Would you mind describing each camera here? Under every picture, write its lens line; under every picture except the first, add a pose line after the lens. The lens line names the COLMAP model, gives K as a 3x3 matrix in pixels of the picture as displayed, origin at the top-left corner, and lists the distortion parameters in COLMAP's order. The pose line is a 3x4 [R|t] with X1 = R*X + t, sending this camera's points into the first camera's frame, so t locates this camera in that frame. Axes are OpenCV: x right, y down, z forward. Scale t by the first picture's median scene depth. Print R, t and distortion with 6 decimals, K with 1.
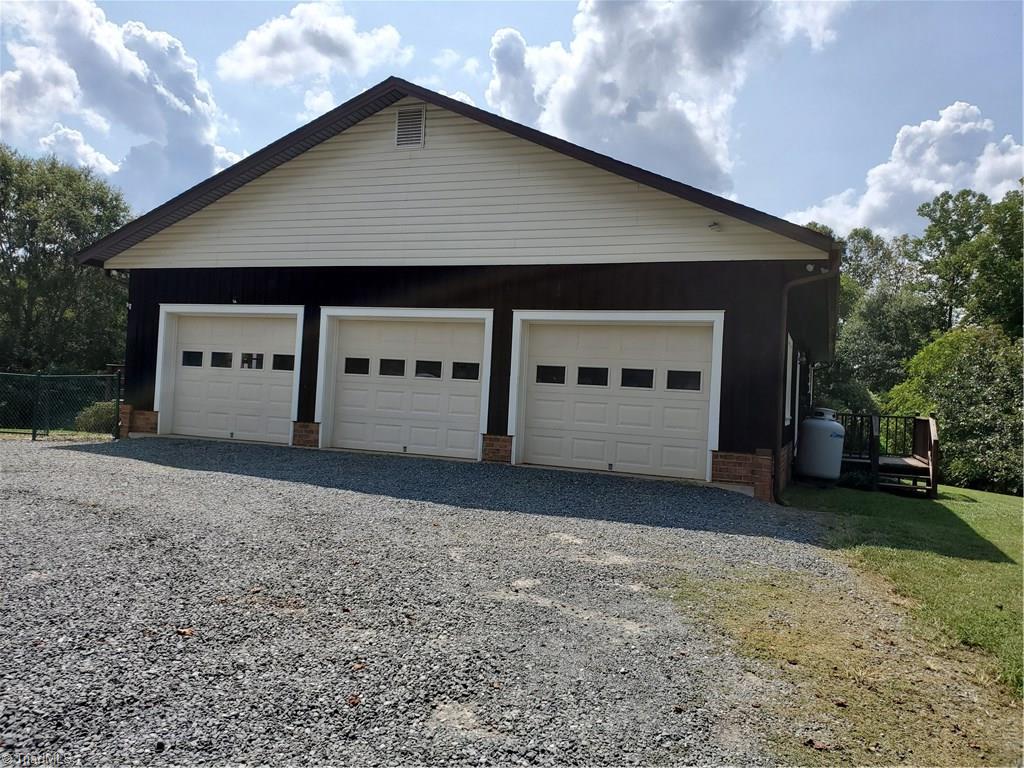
lens RADIAL K [[802.5, 0, 522.9], [0, 802.5, 384.5], [0, 0, 1]] dist [0.047146, -0.042042]
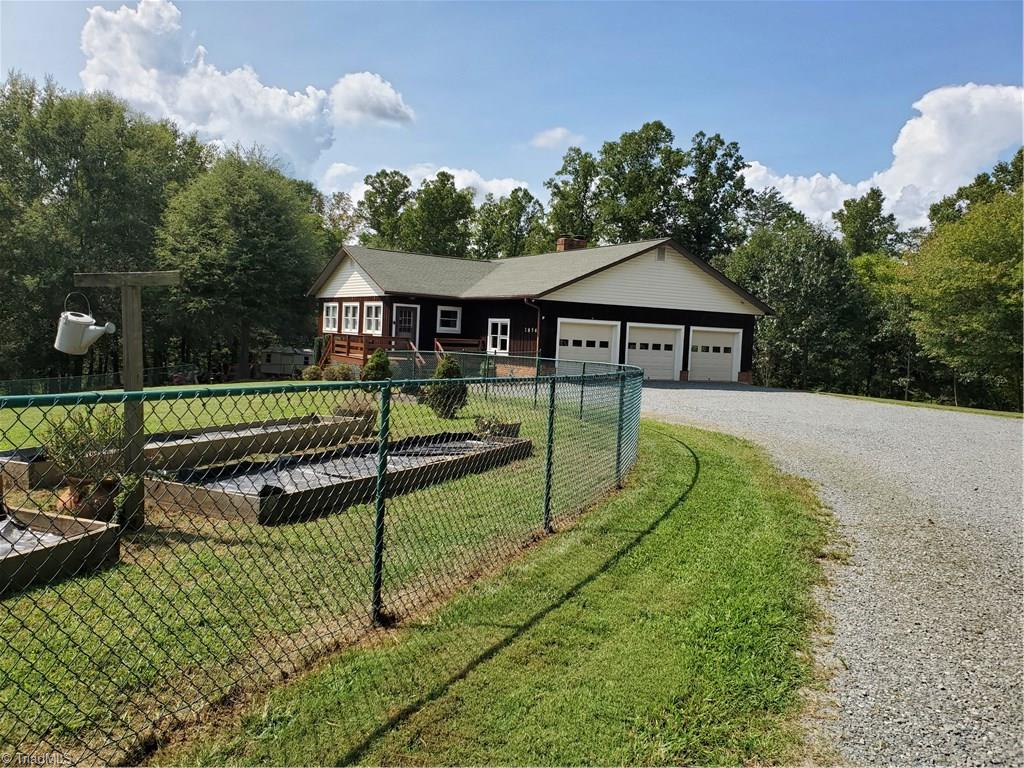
lens RADIAL K [[802.5, 0, 511.8], [0, 802.5, 383.8], [0, 0, 1]] dist [0.047146, -0.042042]
pose [[0.626138, -0.068092, 0.776733, -2.408392], [-0.025481, 0.993860, 0.107667, -0.166109], [-0.779296, -0.087207, 0.620559, -0.258830]]
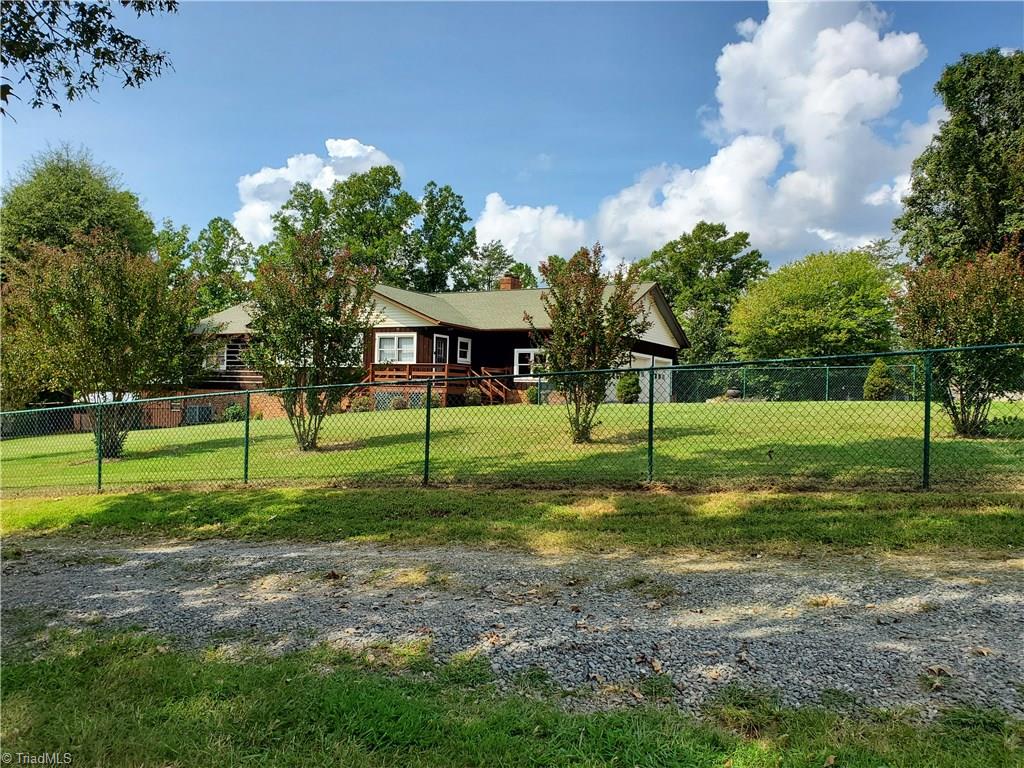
lens RADIAL K [[859.6, 0, 509.3], [0, 859.6, 391.9], [0, 0, 1]] dist [0.011453, -0.000169]
pose [[0.125988, -0.034943, 0.991416, -3.380483], [-0.031481, 0.998735, 0.039201, -0.064282], [-0.991532, -0.036149, 0.124729, 1.053735]]
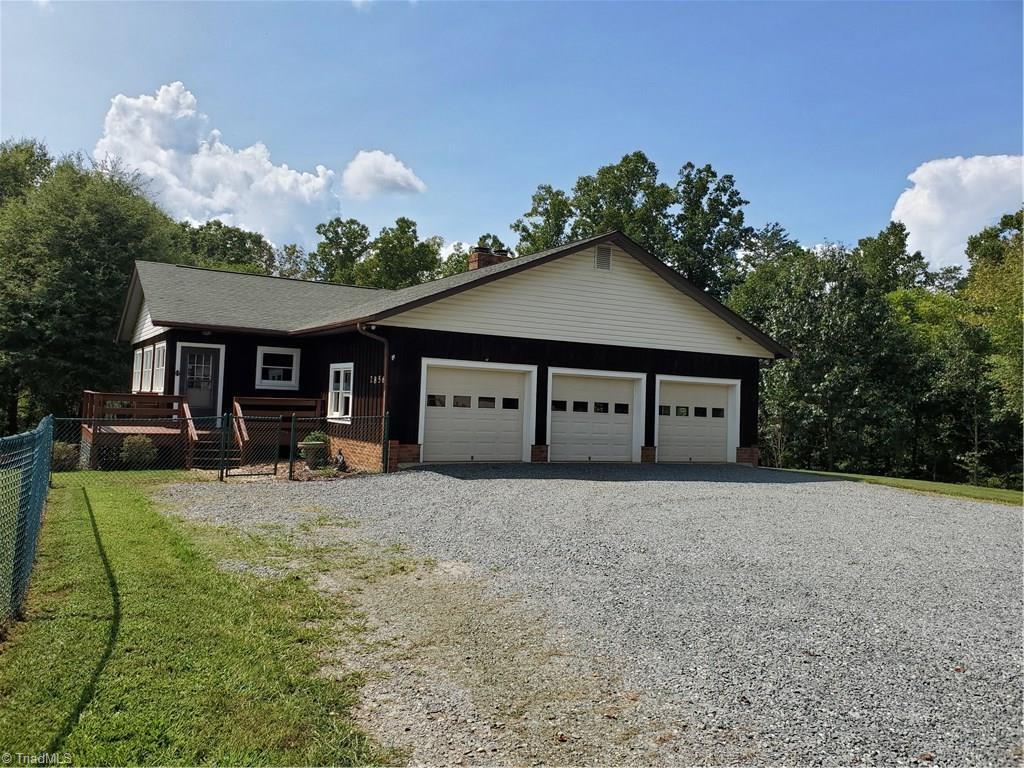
lens RADIAL K [[802.5, 0, 513.9], [0, 802.5, 377.1], [0, 0, 1]] dist [0.047146, -0.042042]
pose [[0.629766, -0.000594, 0.776785, -1.456181], [-0.016156, 0.999773, 0.013863, -0.098536], [-0.776617, -0.021280, 0.629613, 0.122709]]
